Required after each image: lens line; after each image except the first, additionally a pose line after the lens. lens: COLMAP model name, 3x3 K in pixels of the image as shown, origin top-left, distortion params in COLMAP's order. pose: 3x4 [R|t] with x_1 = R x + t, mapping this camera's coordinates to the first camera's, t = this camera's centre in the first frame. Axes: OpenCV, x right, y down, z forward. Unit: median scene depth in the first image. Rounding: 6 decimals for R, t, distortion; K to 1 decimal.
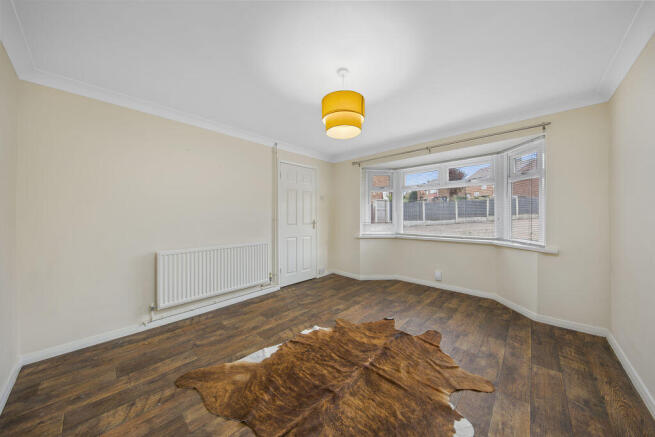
lens RADIAL K [[215.0, 0, 329.9], [0, 215.0, 219.7], [0, 0, 1]] dist [-0.006336, -0.001230]
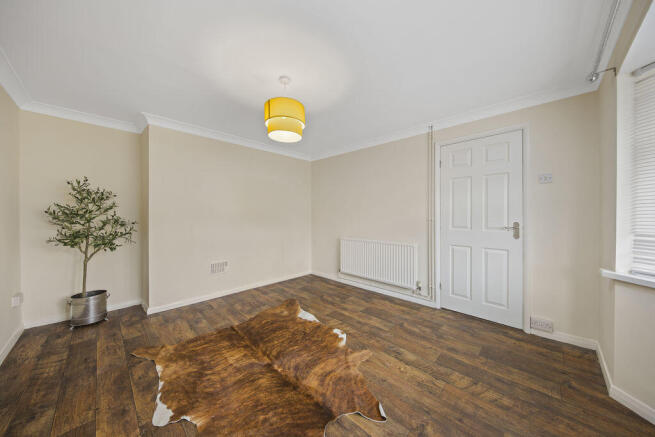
lens RADIAL K [[215.0, 0, 326.3], [0, 215.0, 213.1], [0, 0, 1]] dist [-0.006336, -0.001230]
pose [[-0.005175, -0.000043, -0.999987, 0.695332], [-0.019734, 0.999805, 0.000059, -0.019443], [0.999792, 0.019735, -0.005175, 0.743957]]
